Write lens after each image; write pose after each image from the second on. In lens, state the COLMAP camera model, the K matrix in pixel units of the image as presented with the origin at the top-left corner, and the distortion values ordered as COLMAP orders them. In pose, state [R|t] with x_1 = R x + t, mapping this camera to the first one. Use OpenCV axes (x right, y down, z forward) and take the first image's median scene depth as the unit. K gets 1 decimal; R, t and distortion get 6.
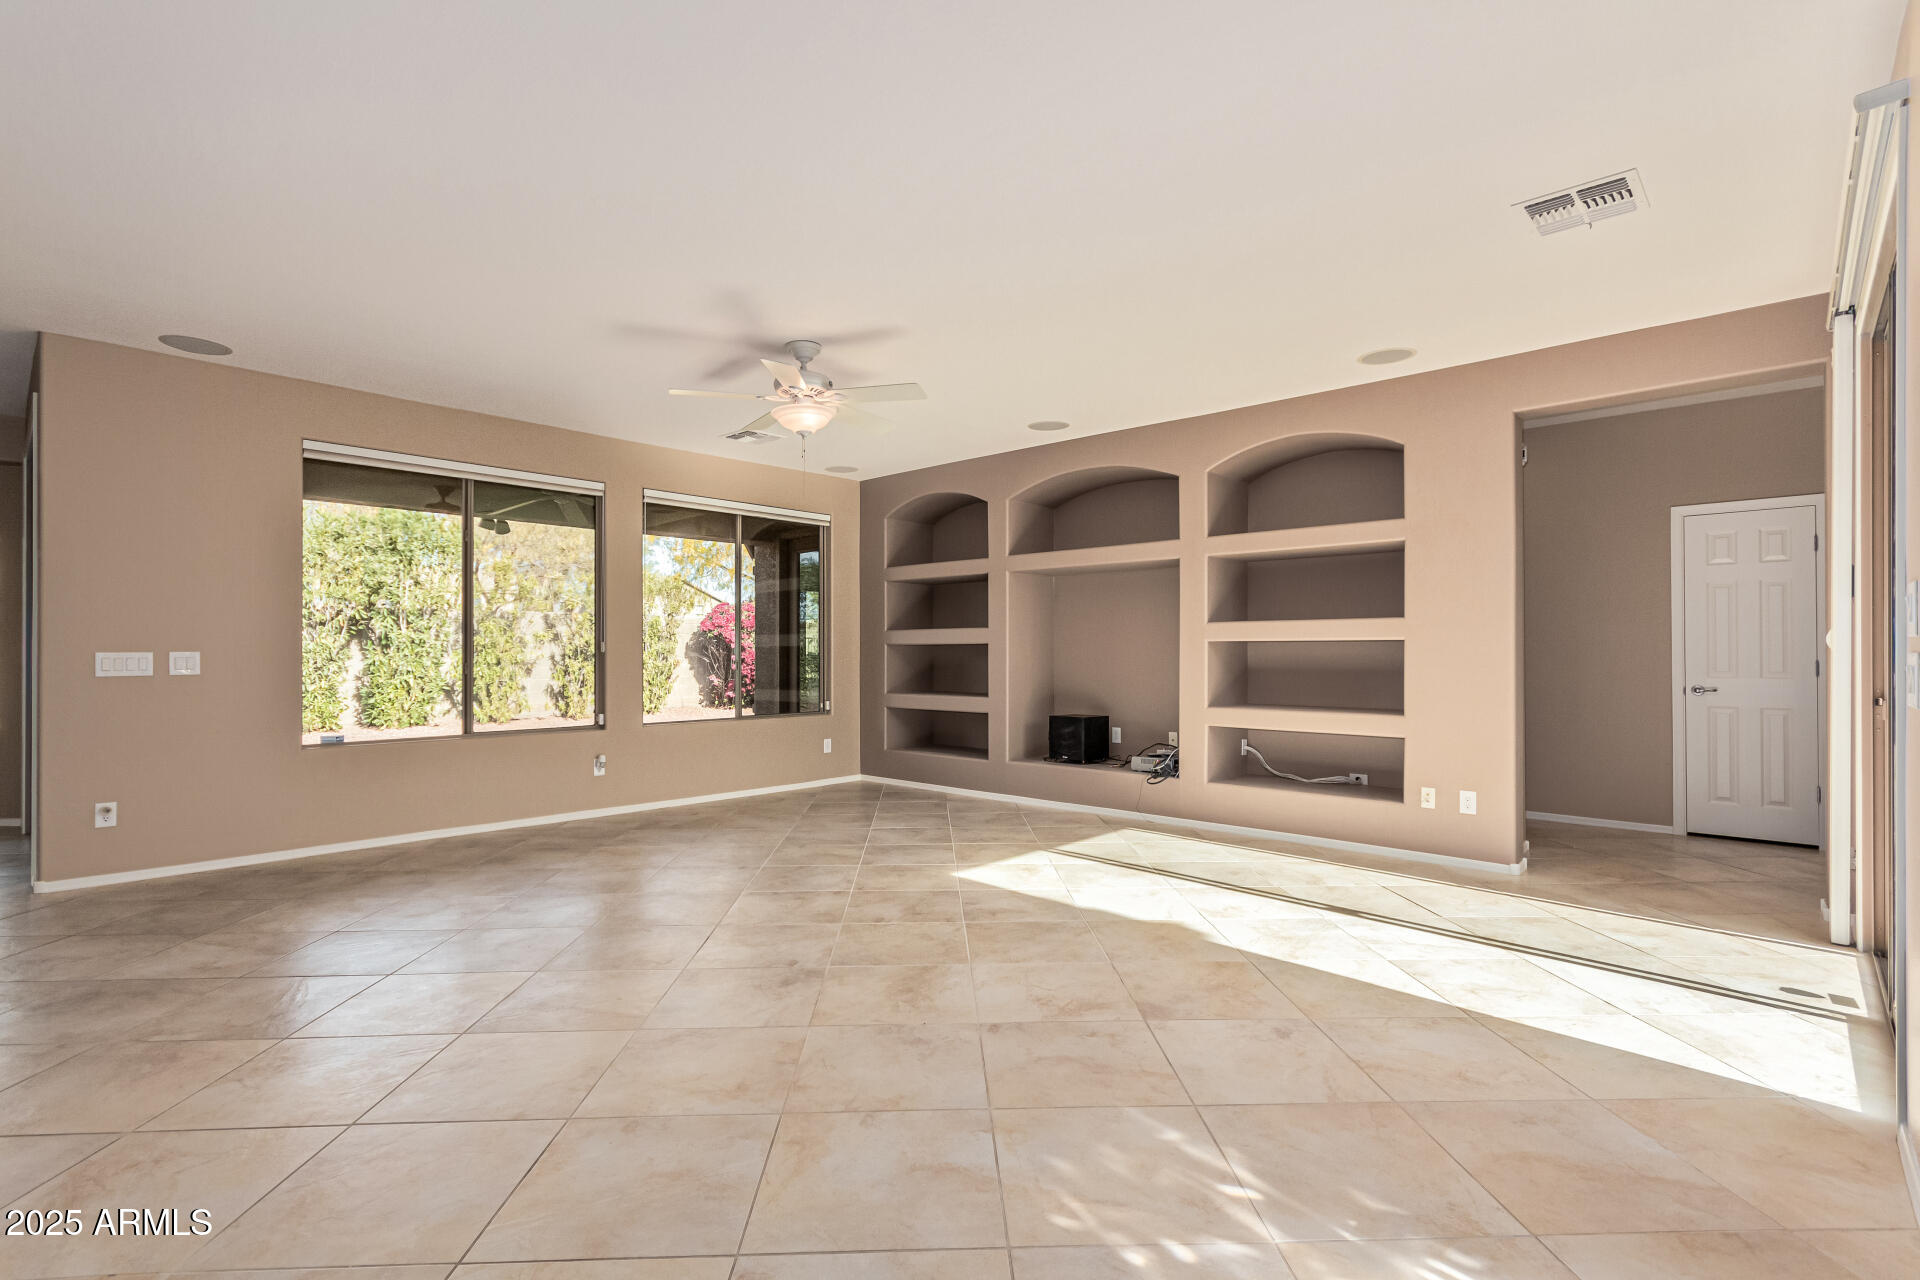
lens RADIAL K [[890.3, 0, 957.2], [0, 890.3, 648.3], [0, 0, 1]] dist [0.004078, -0.001486]
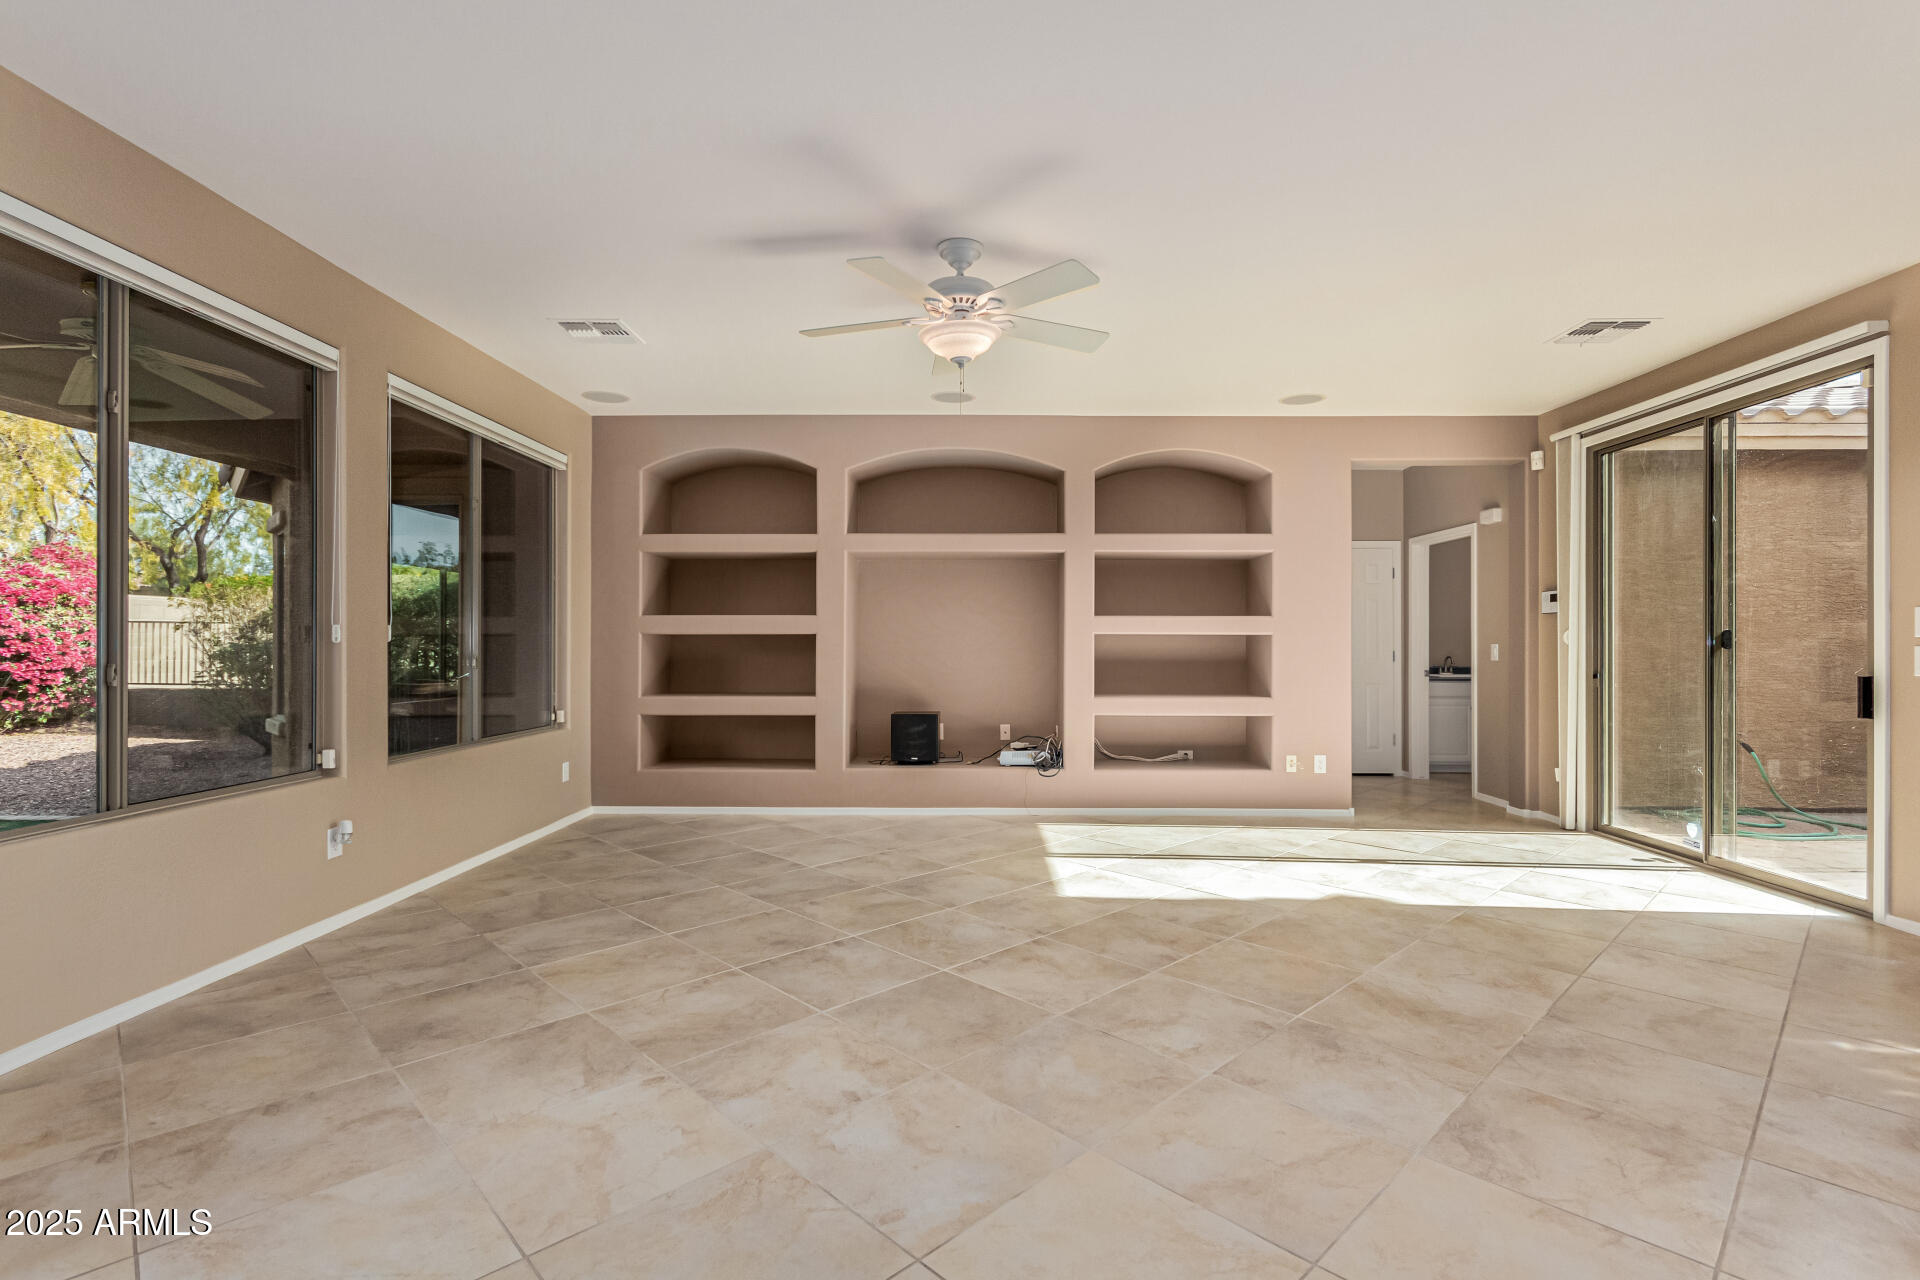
lens RADIAL K [[890.3, 0, 953.9], [0, 890.3, 635.6], [0, 0, 1]] dist [0.004078, -0.001486]
pose [[0.743897, 0.009725, 0.668224, -0.448806], [-0.005092, 0.999948, -0.008884, 0.003150], [-0.668275, 0.003206, 0.743907, 0.277776]]
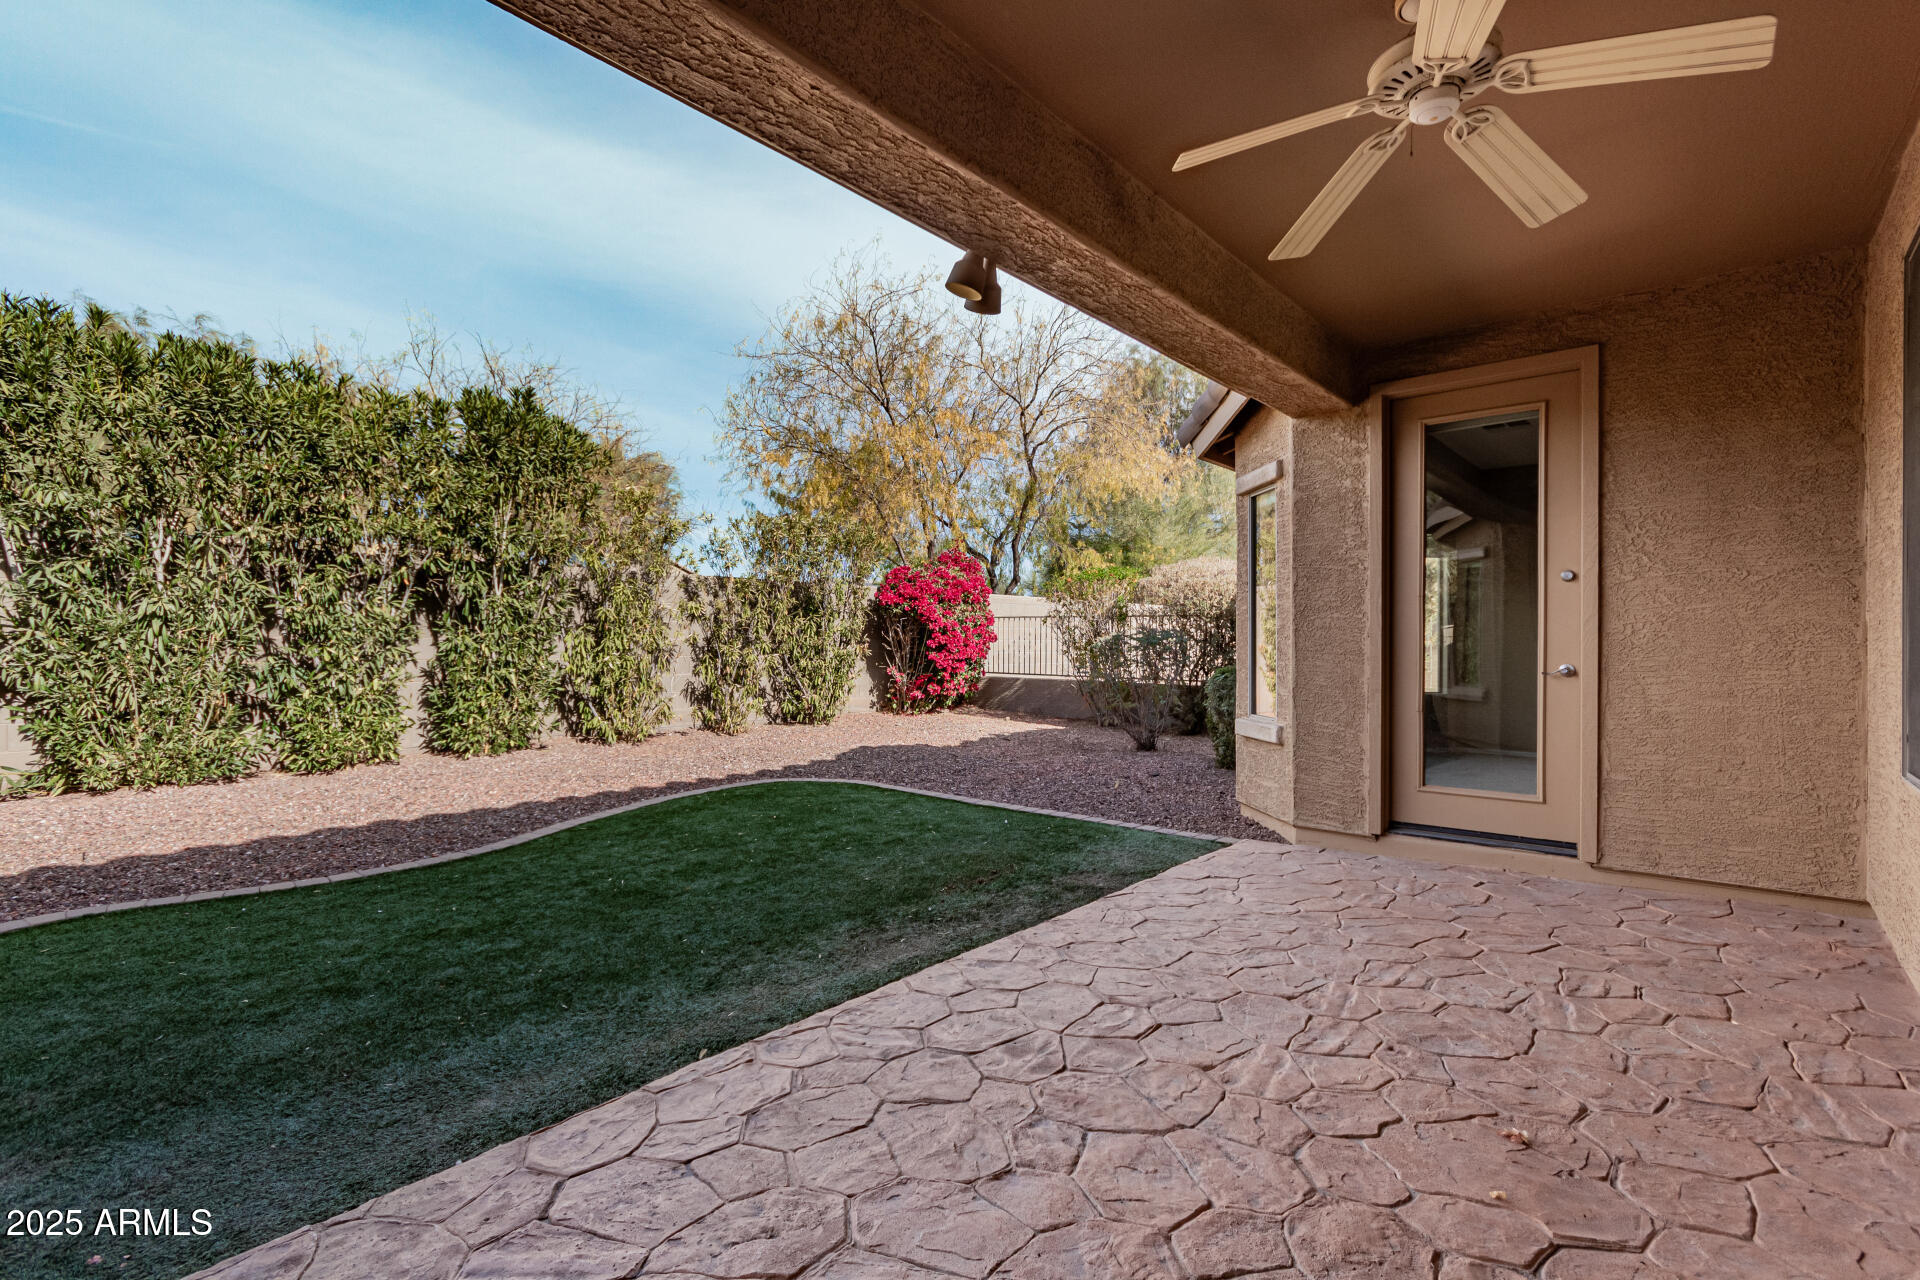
lens RADIAL K [[890.3, 0, 957.4], [0, 890.3, 645.4], [0, 0, 1]] dist [0.004078, -0.001486]
pose [[0.999033, 0.001308, 0.043945, -0.675184], [-0.001561, 0.999982, 0.005724, 0.021134], [-0.043937, -0.005787, 0.999018, 0.757438]]
